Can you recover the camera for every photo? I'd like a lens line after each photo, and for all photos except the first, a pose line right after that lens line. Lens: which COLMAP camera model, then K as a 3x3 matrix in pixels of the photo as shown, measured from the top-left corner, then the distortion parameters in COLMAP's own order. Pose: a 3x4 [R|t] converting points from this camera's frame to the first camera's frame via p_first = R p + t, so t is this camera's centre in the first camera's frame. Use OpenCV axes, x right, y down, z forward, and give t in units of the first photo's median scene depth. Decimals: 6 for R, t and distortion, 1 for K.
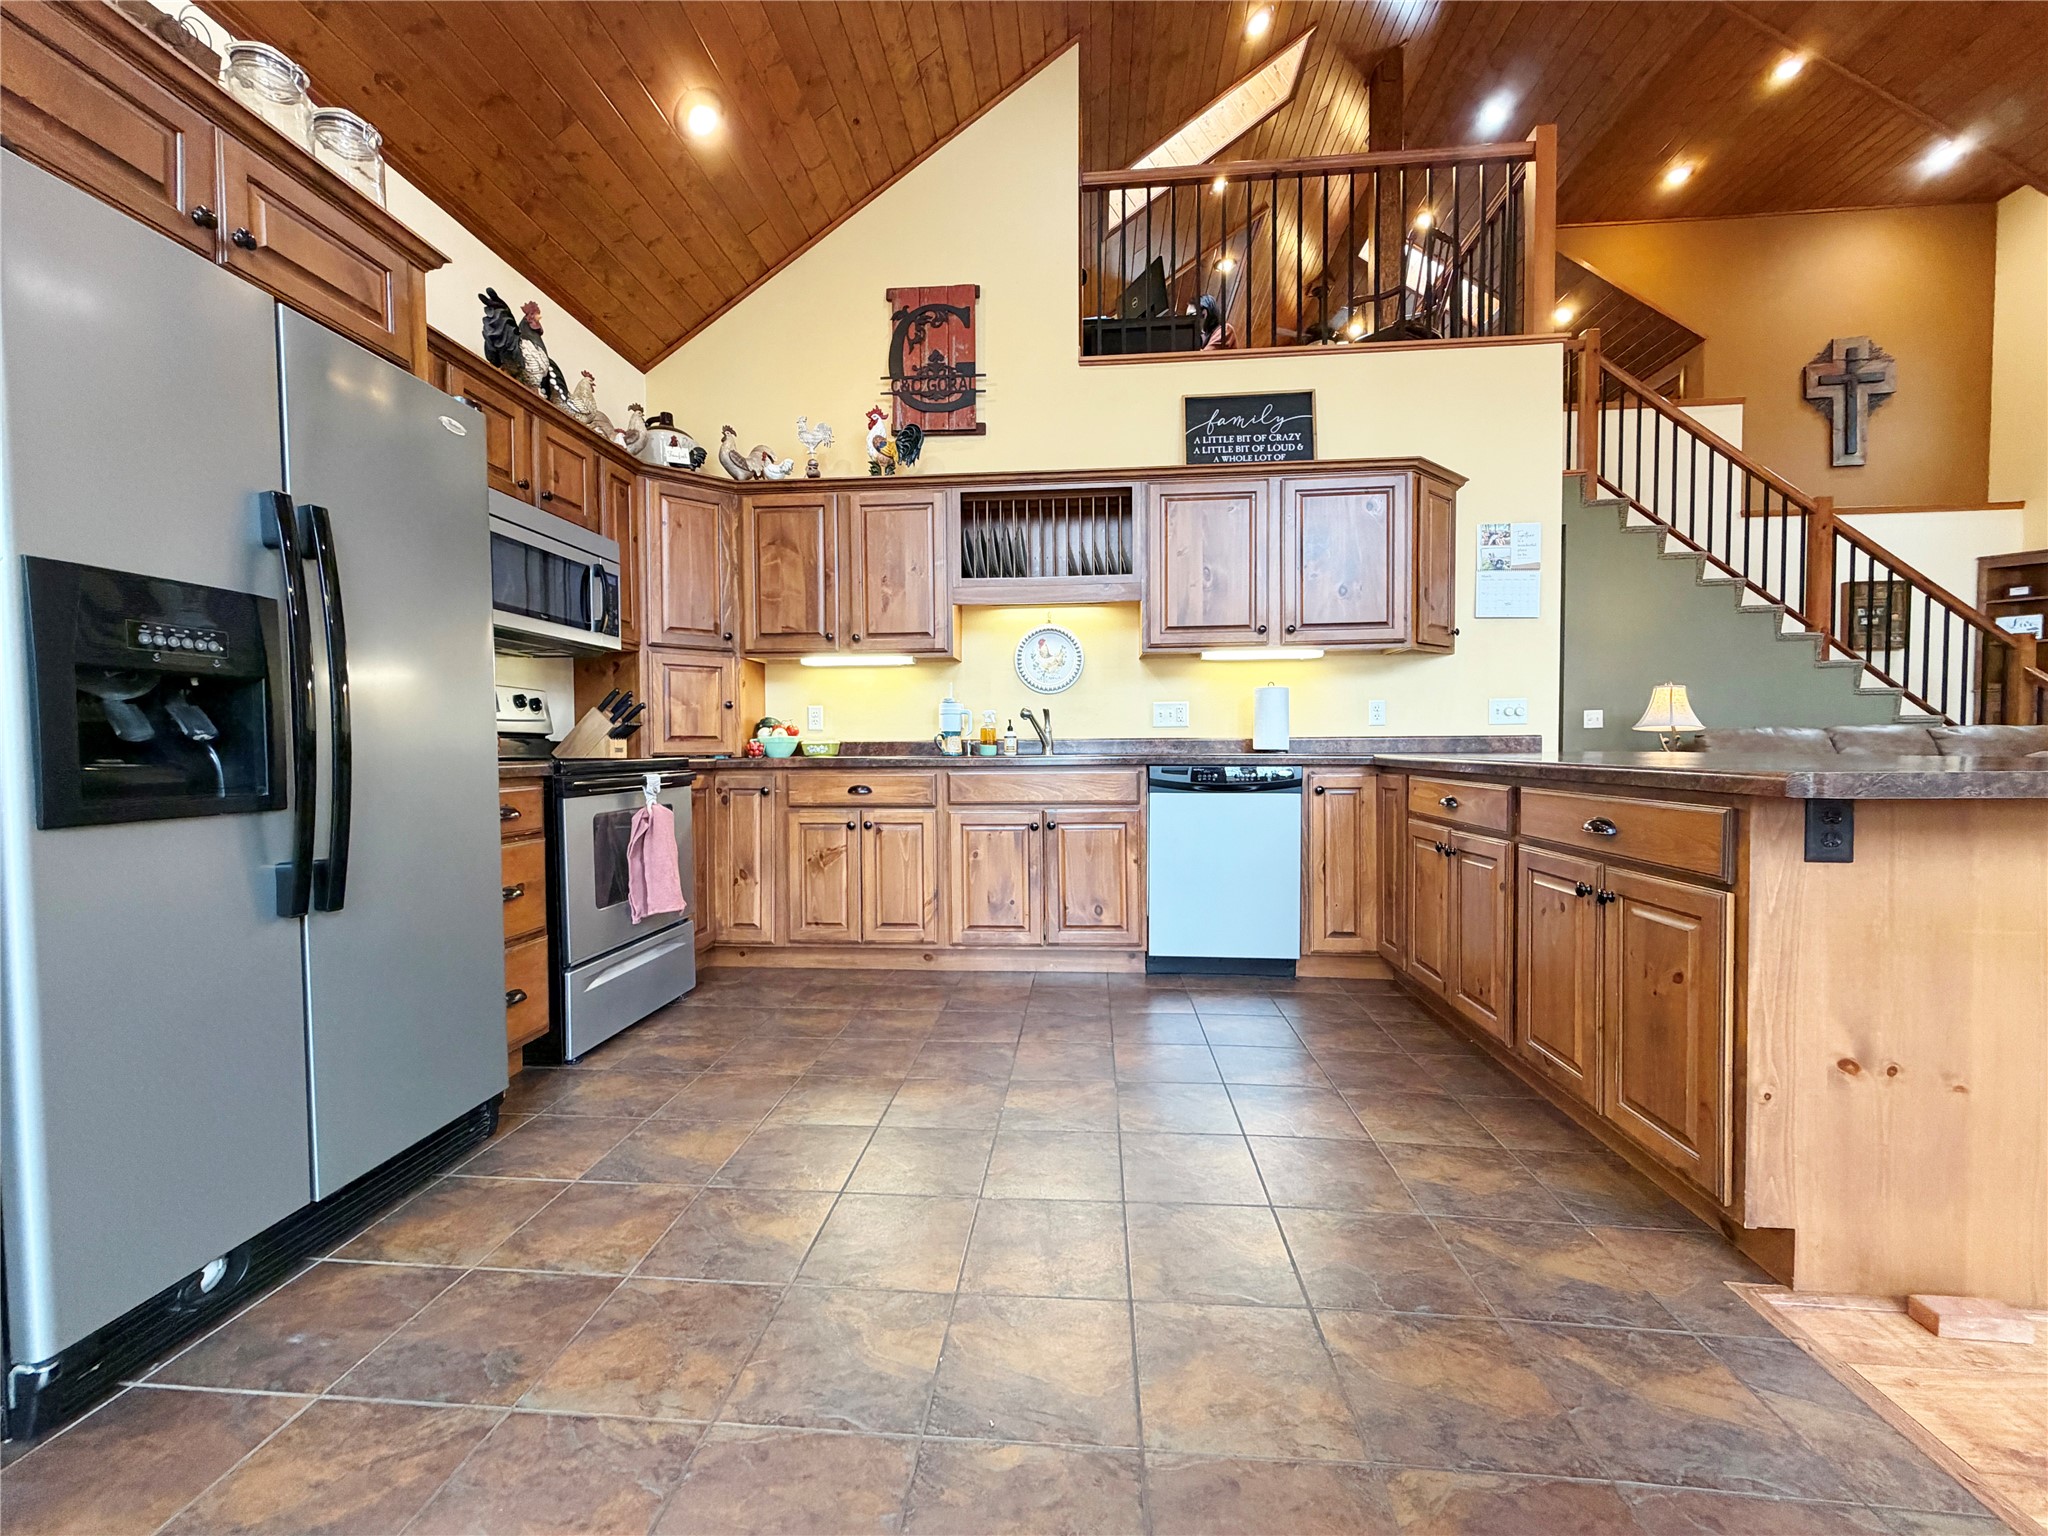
lens RADIAL K [[820.5, 0, 1018.0], [0, 820.5, 768.5], [0, 0, 1]] dist [0.001365, -0.000082]
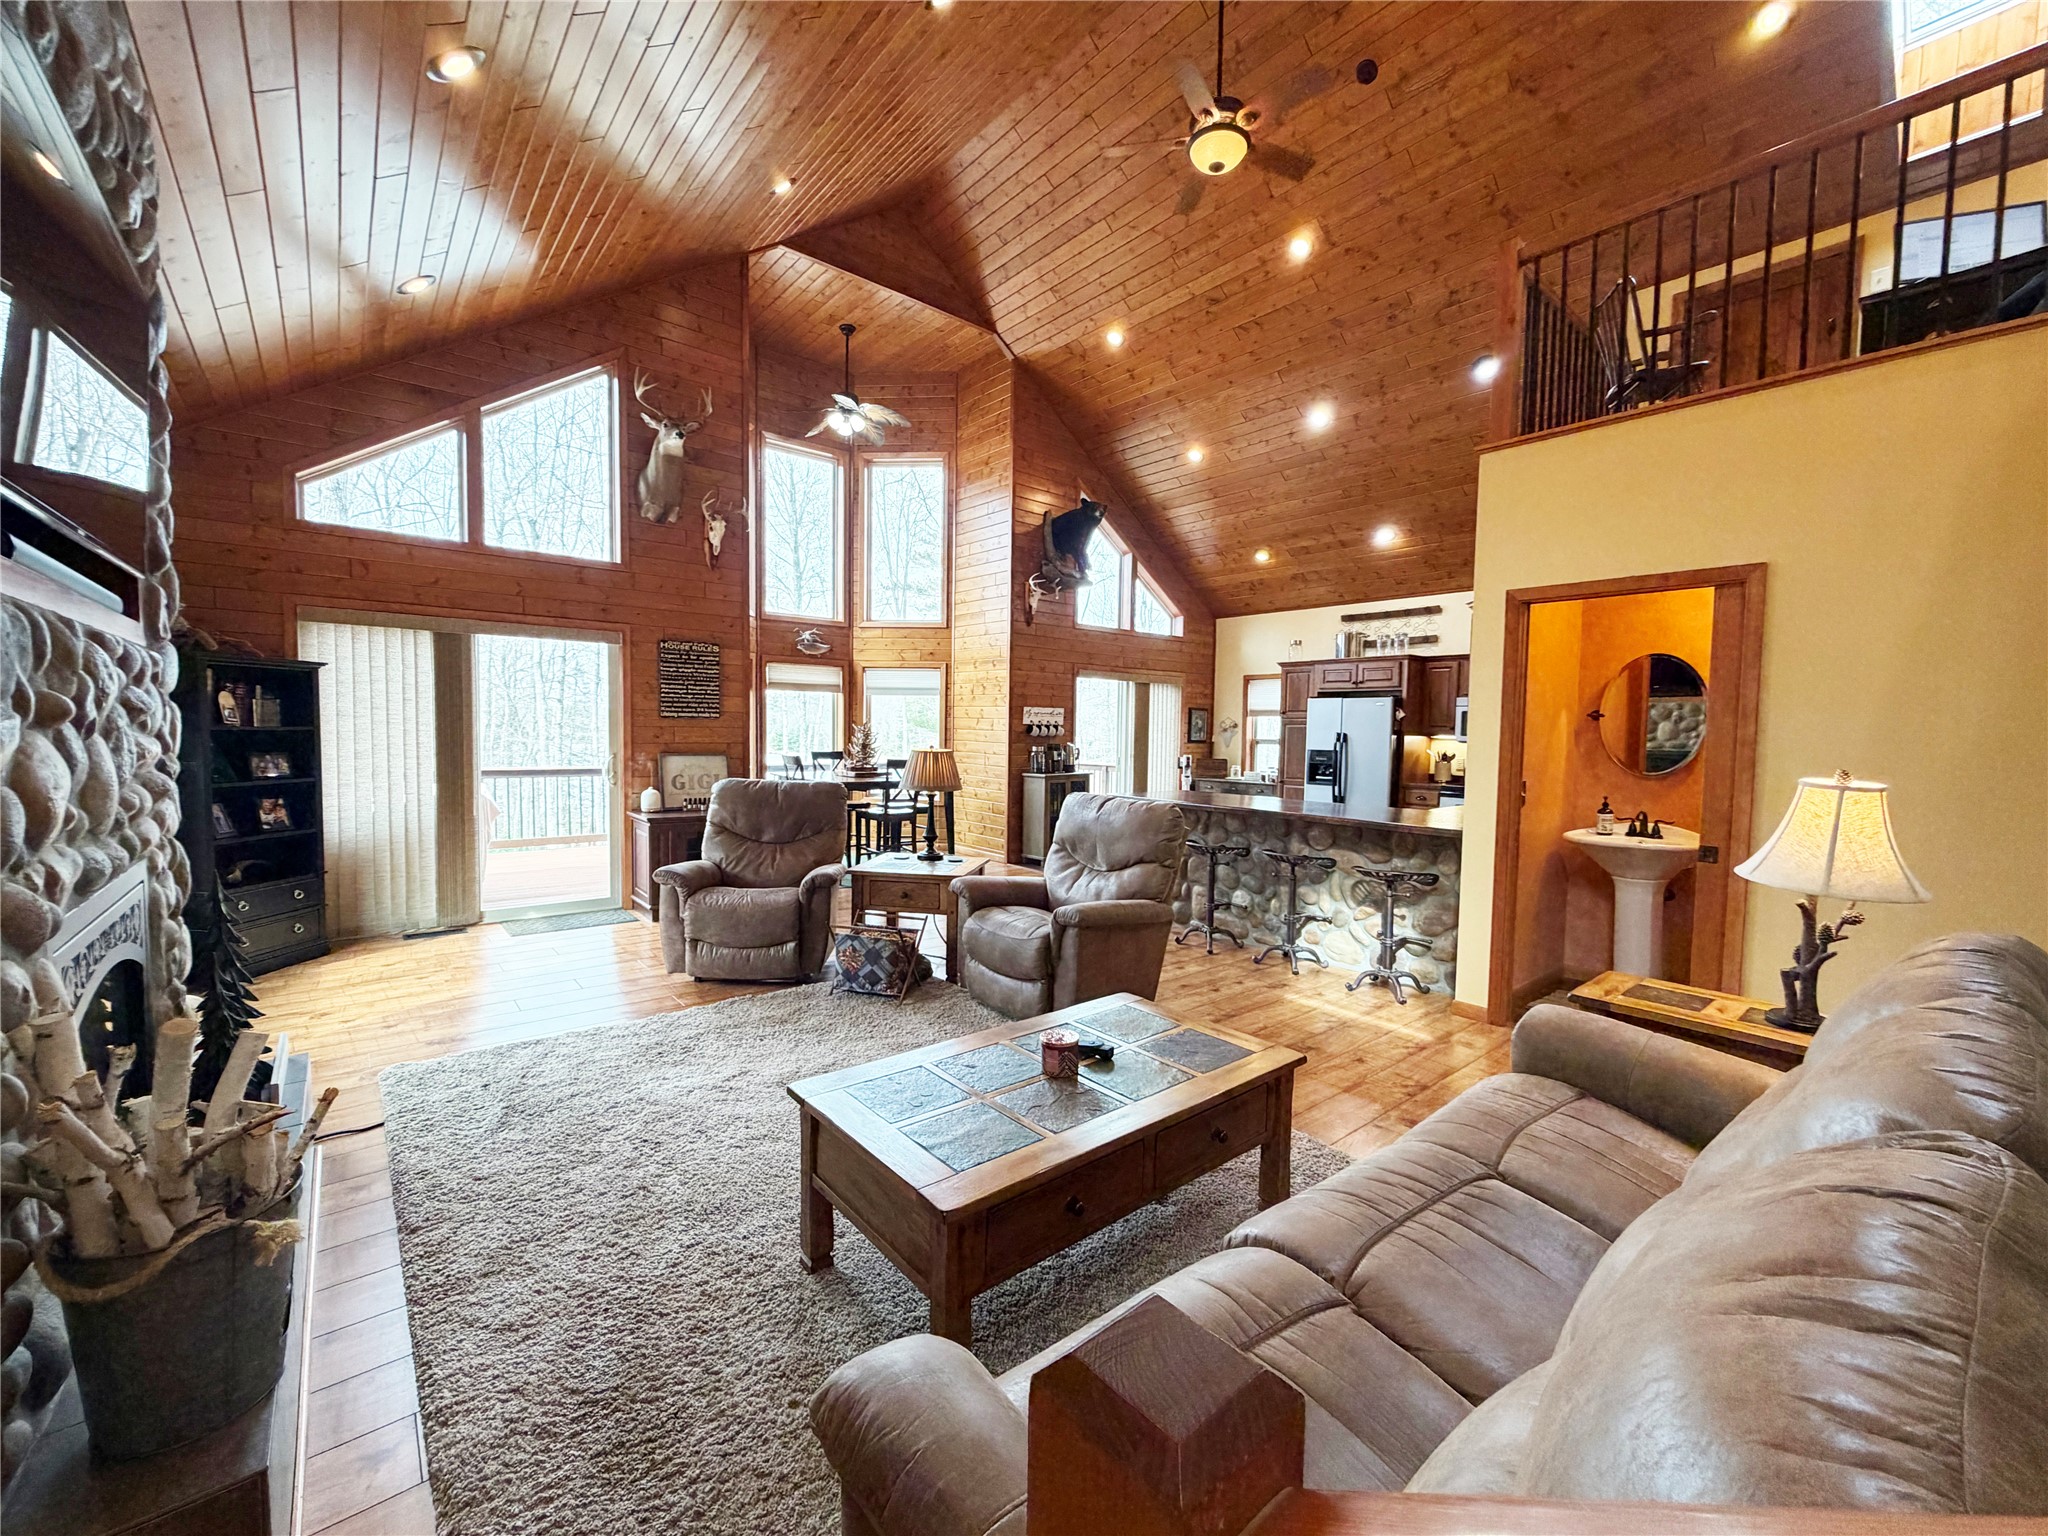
lens RADIAL K [[820.5, 0, 1016.9], [0, 820.5, 768.3], [0, 0, 1]] dist [0.001365, -0.000082]
pose [[-0.712071, 0.029447, -0.701490, 1.845563], [-0.030509, 0.996879, 0.072816, -0.164748], [0.701445, 0.073252, -0.708950, 1.353182]]
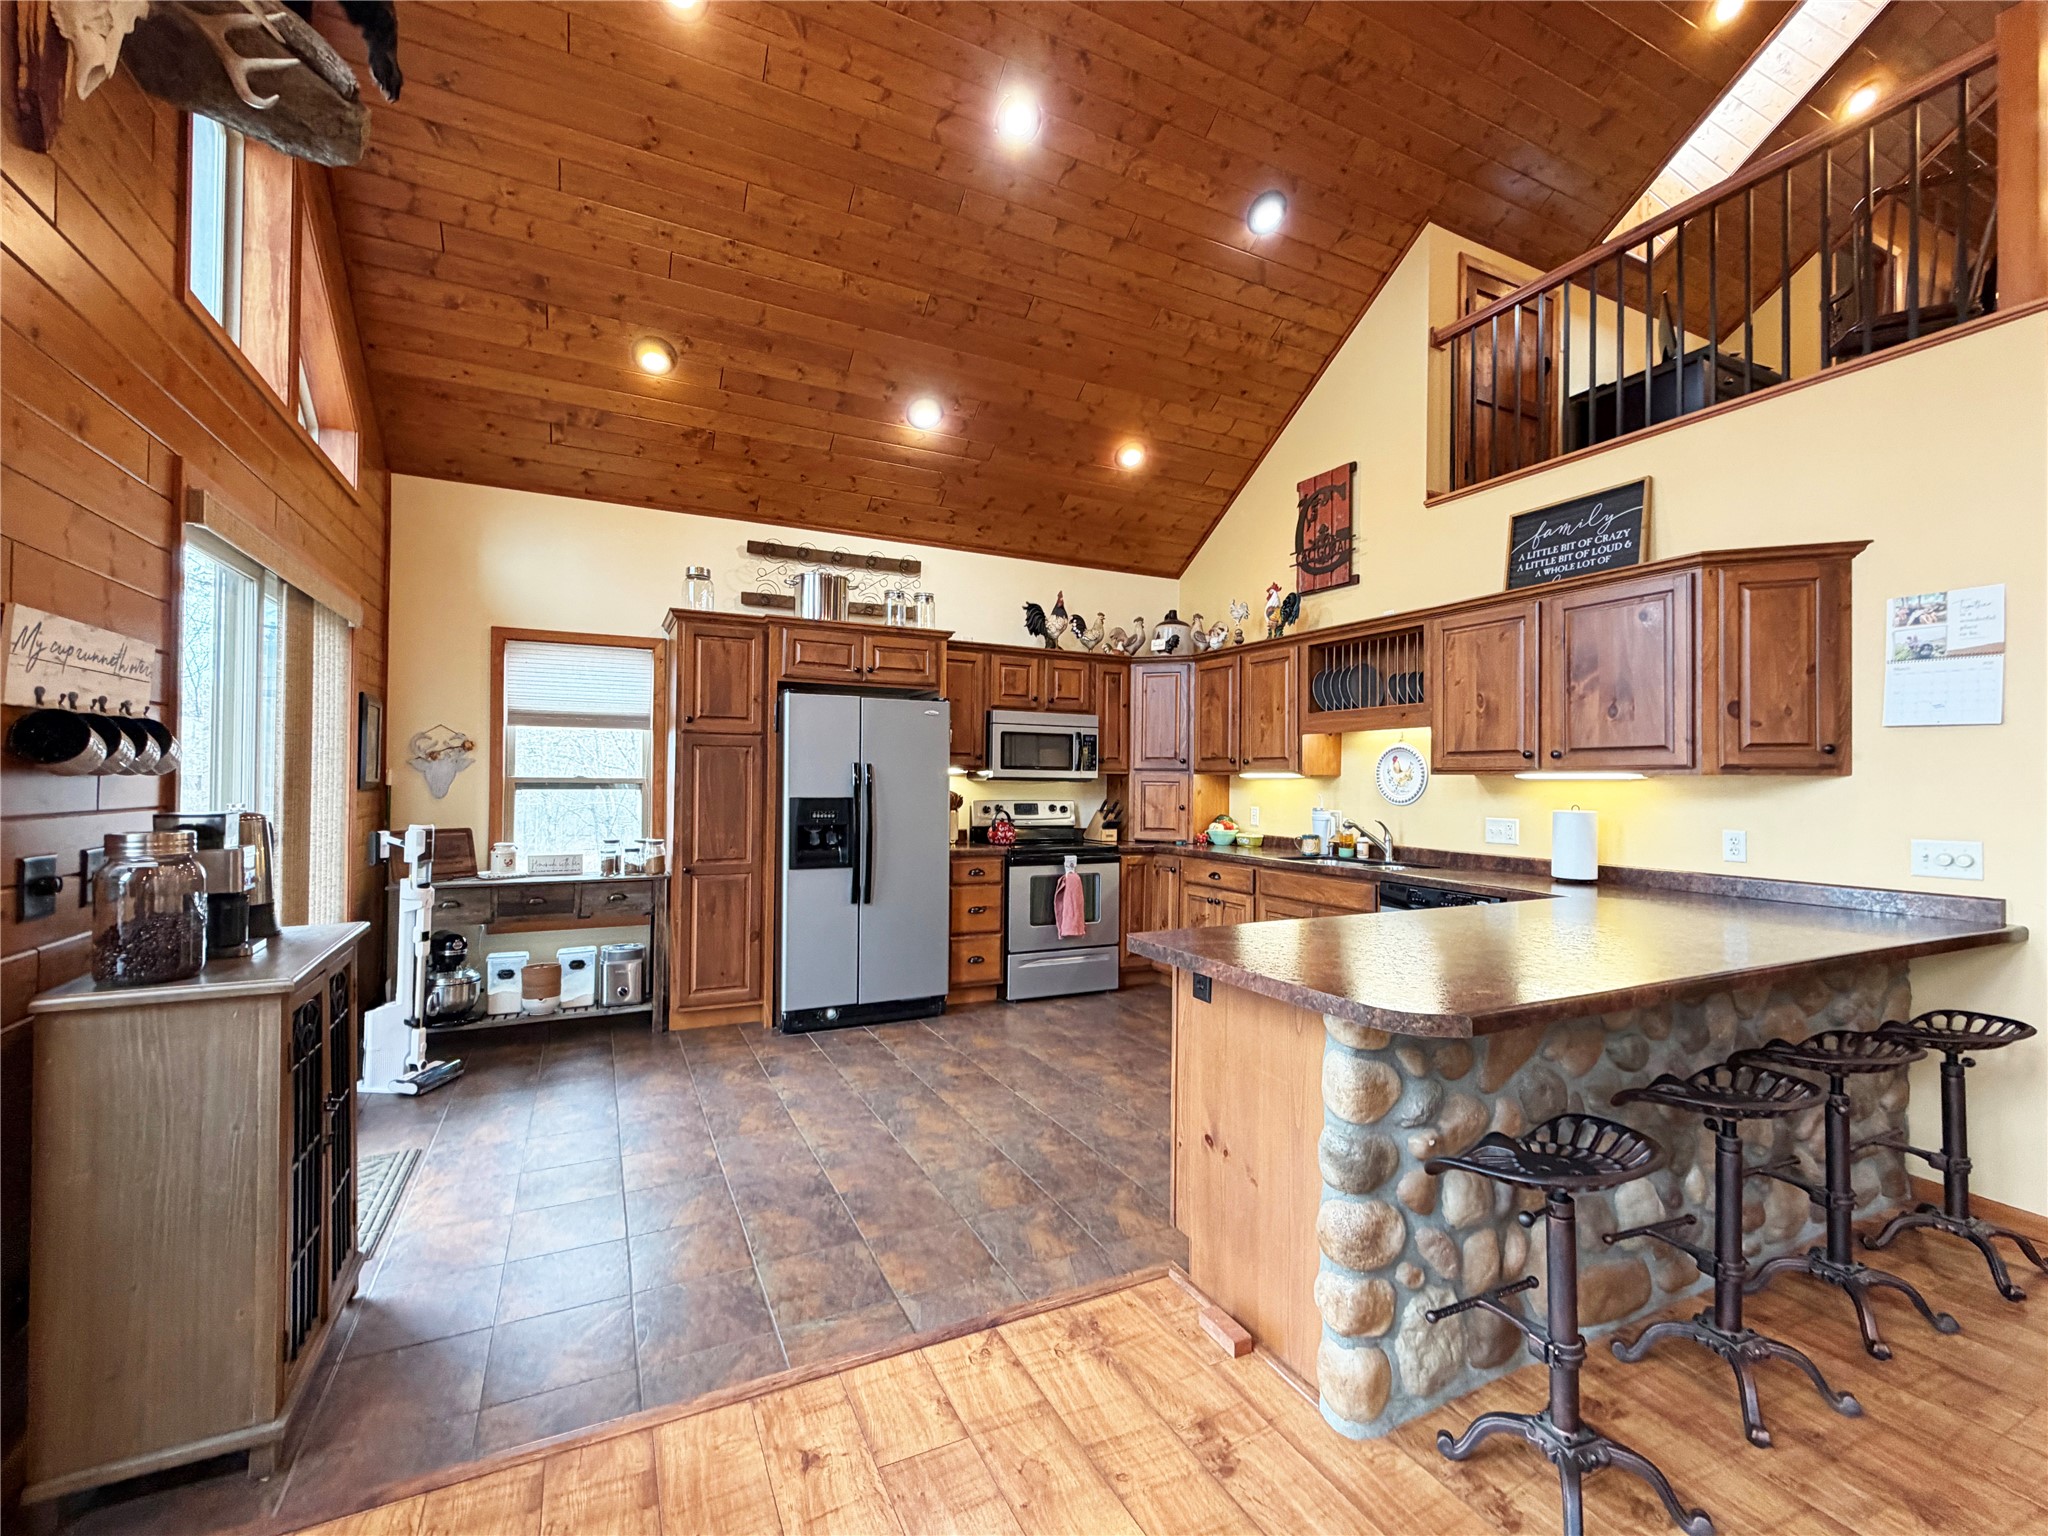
lens RADIAL K [[879.0, 0, 1023.3], [0, 879.0, 770.8], [0, 0, 1]] dist [-0.002076, 0.000270]
pose [[0.517100, 0.003448, -0.855918, 0.832321], [-0.037631, 0.999117, -0.018710, -0.101317], [0.855097, 0.041884, 0.516773, -0.055062]]
